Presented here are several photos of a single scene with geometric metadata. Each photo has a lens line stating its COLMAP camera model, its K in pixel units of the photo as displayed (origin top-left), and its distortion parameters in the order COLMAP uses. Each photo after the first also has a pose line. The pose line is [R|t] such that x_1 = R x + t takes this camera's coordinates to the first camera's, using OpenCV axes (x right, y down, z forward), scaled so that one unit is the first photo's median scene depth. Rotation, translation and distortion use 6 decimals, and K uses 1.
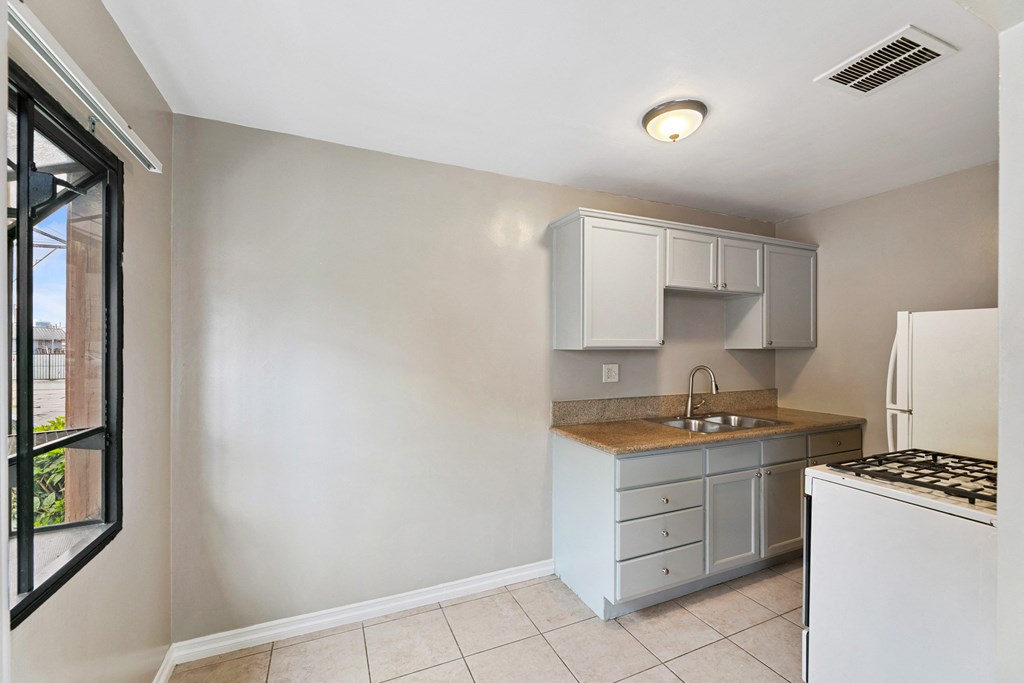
lens RADIAL K [[422.9, 0, 517.5], [0, 422.9, 346.3], [0, 0, 1]] dist [-0.001582, 0.000172]
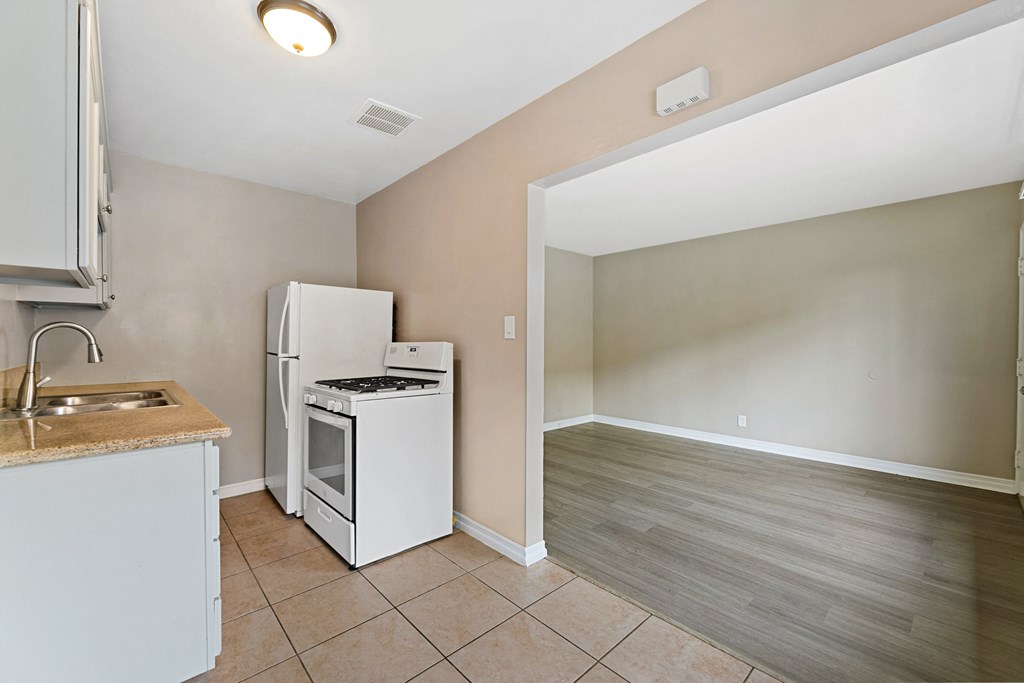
lens RADIAL K [[422.9, 0, 500.4], [0, 422.9, 342.3], [0, 0, 1]] dist [-0.001582, 0.000172]
pose [[-0.300459, -0.003528, 0.953788, -0.428401], [-0.007286, 0.999972, 0.001404, 0.079631], [-0.953767, -0.006528, -0.300476, 0.623066]]
